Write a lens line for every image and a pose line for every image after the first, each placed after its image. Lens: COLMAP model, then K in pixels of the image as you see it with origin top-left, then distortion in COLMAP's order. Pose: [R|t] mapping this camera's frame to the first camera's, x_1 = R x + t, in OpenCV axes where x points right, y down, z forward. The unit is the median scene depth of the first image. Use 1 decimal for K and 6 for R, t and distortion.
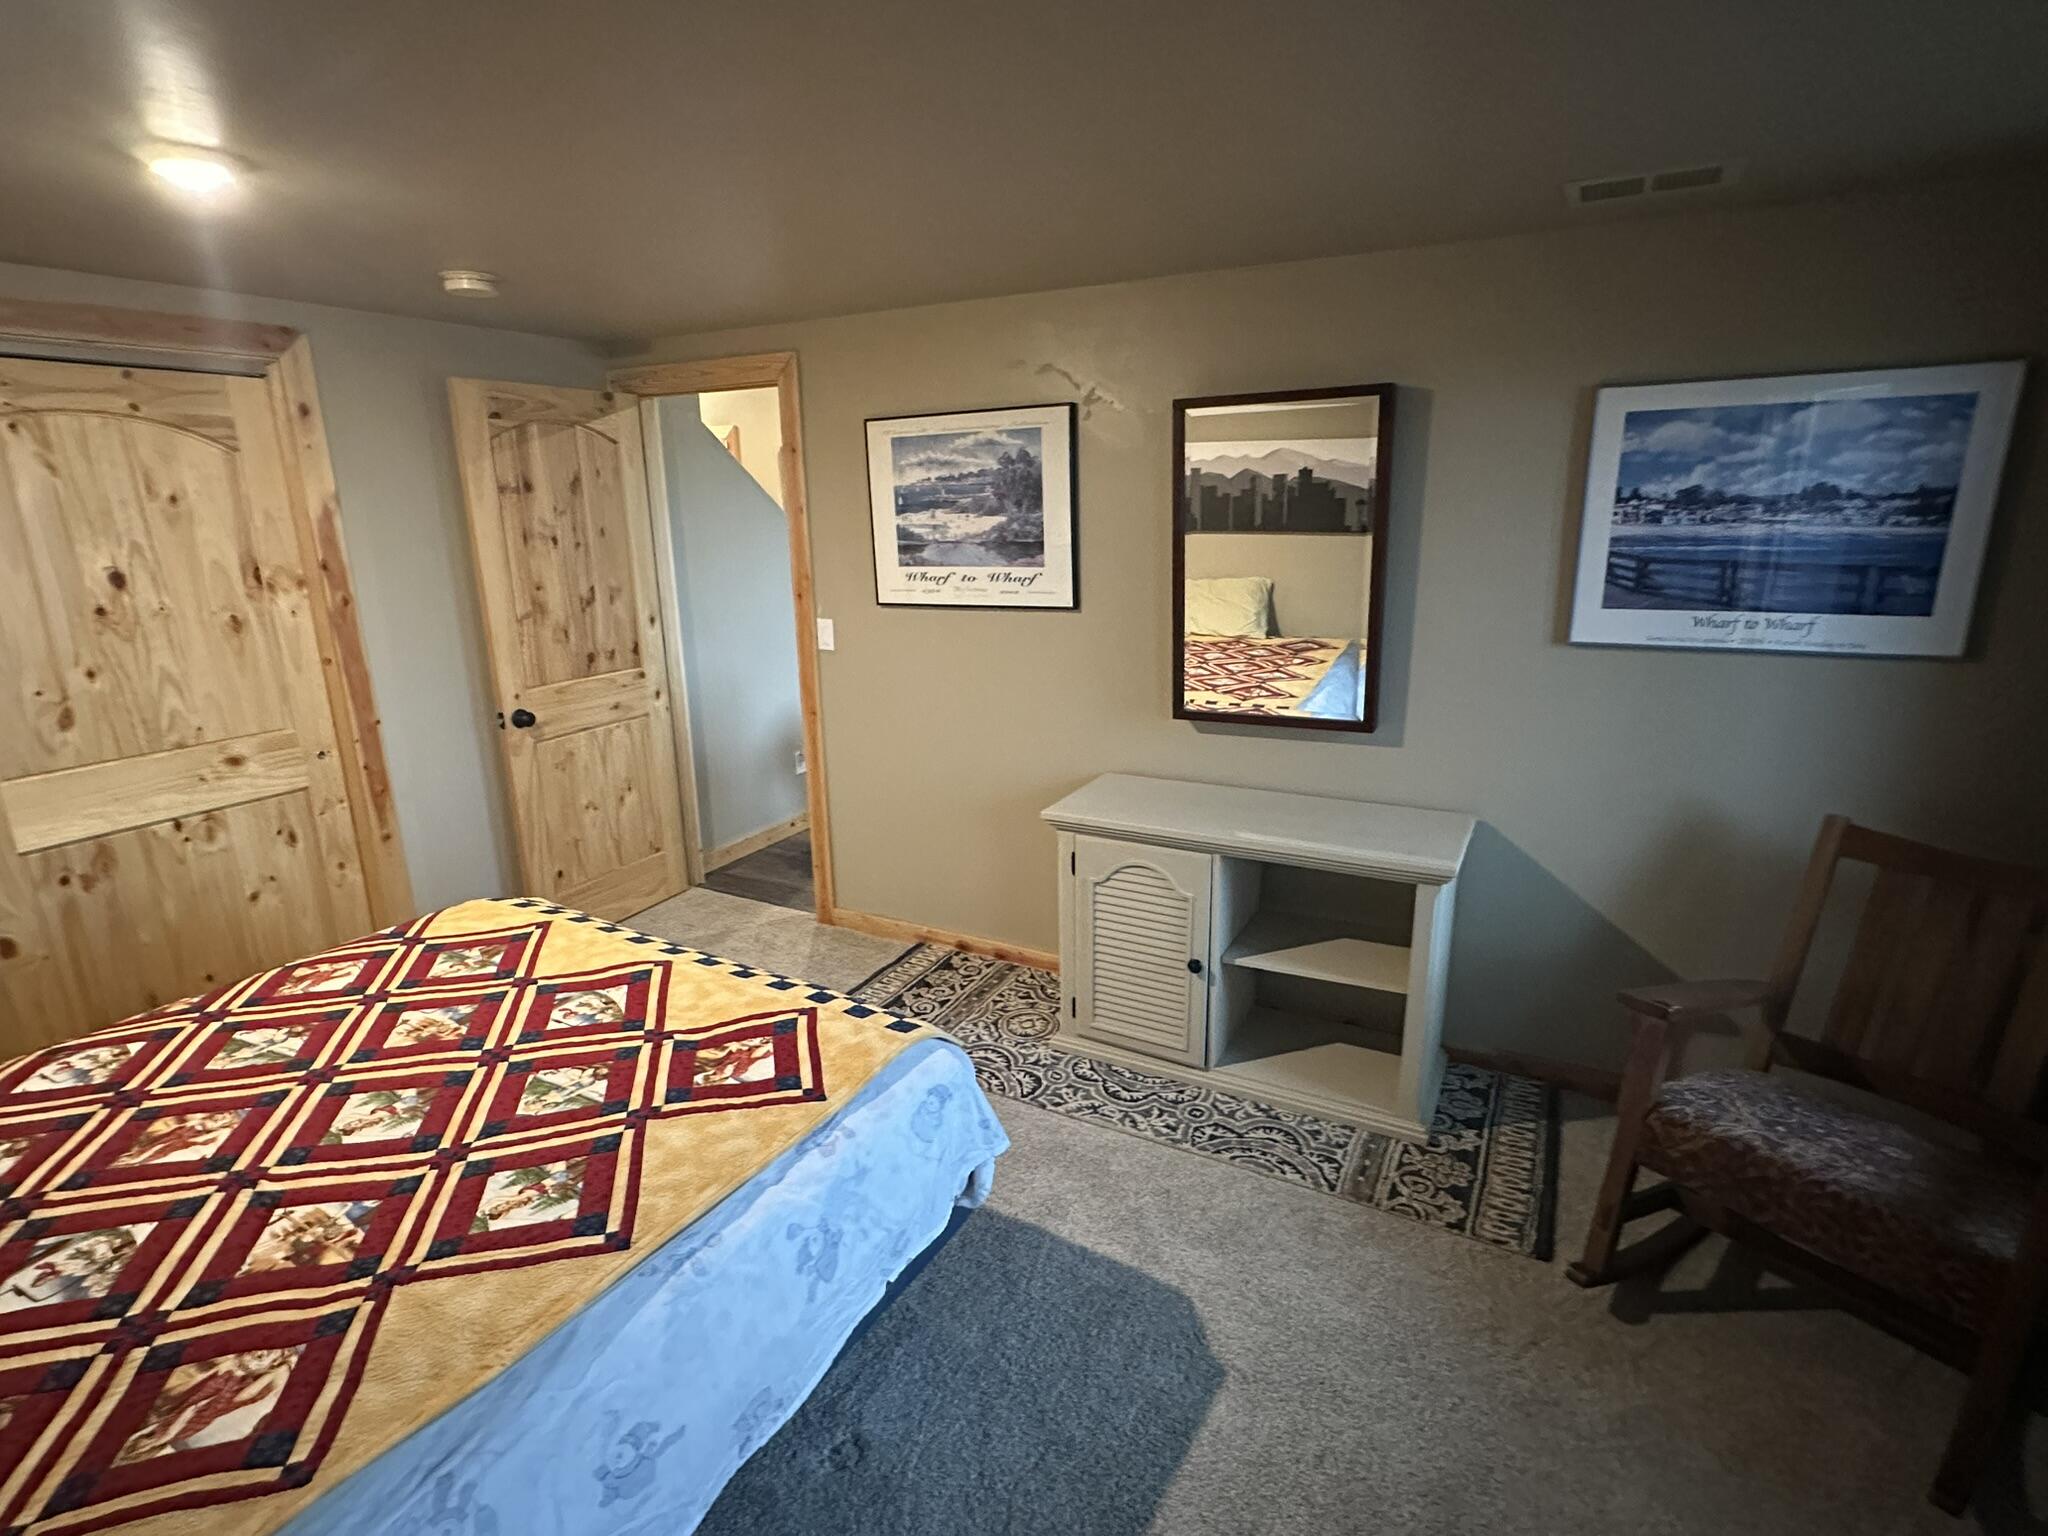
lens RADIAL K [[1026.0, 0, 1023.7], [0, 1026.0, 769.1], [0, 0, 1]] dist [-0.001655, 0.000111]
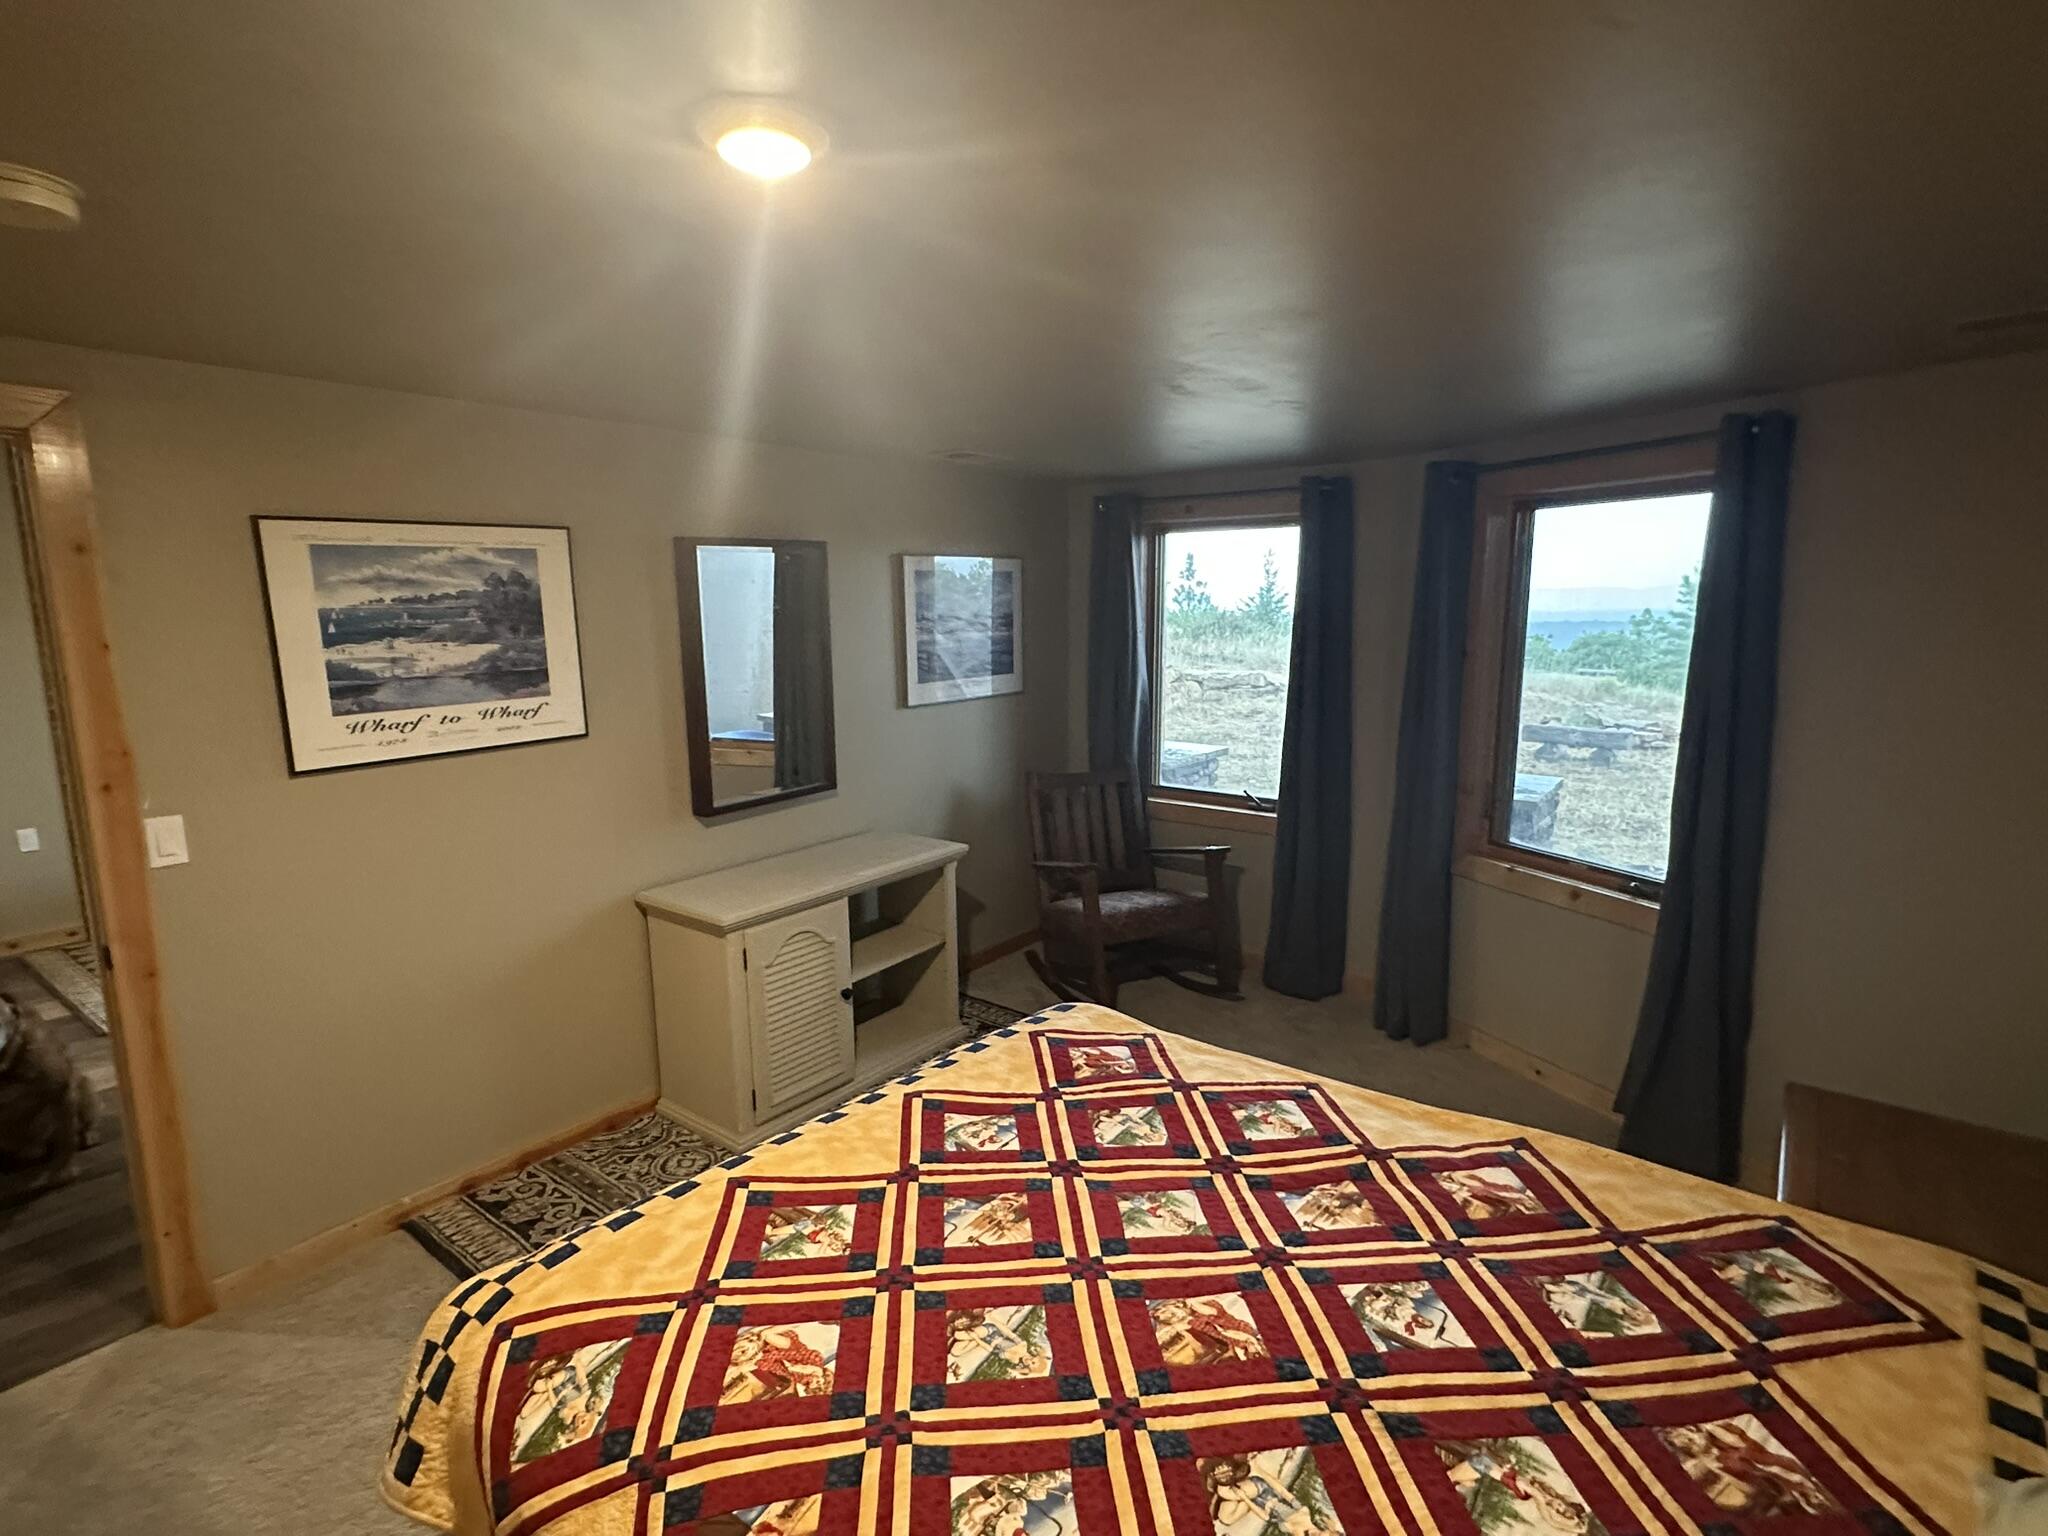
lens RADIAL K [[1026.0, 0, 1022.3], [0, 1026.0, 766.7], [0, 0, 1]] dist [-0.001655, 0.000111]
pose [[0.155108, -0.142031, 0.977634, -0.816334], [0.262422, 0.959981, 0.097832, -0.113561], [-0.952405, 0.241379, 0.186173, 0.434880]]
